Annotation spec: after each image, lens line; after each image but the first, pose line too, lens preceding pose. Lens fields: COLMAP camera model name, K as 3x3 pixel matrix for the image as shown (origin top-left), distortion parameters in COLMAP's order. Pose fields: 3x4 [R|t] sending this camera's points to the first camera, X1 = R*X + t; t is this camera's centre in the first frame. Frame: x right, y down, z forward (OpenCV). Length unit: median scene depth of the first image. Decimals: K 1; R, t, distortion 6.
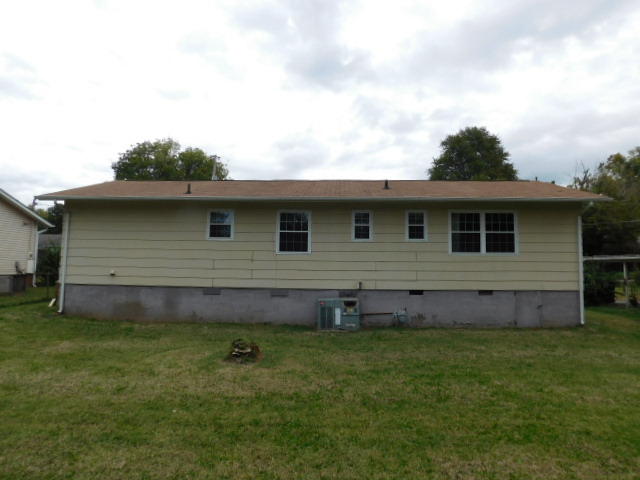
lens RADIAL K [[433.7, 0, 324.4], [0, 433.7, 234.3], [0, 0, 1]] dist [-0.060891, 0.038319]
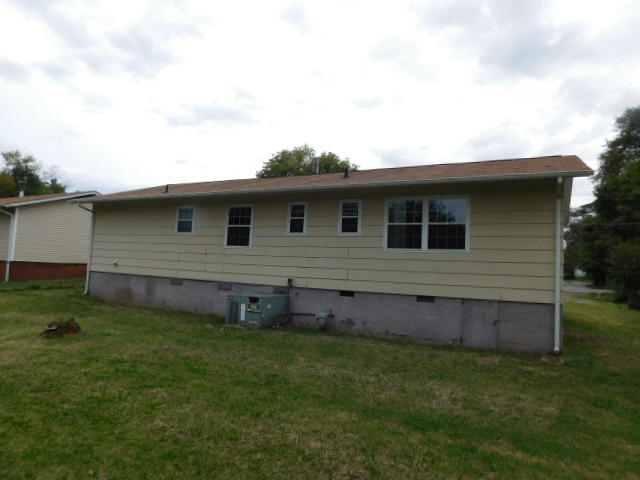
lens RADIAL K [[433.7, 0, 322.2], [0, 433.7, 240.7], [0, 0, 1]] dist [-0.060891, 0.038319]
pose [[0.895849, 0.002206, -0.444353, 0.550483], [0.001478, 0.999967, 0.007944, 0.020241], [0.444356, -0.007773, 0.895816, 0.190049]]
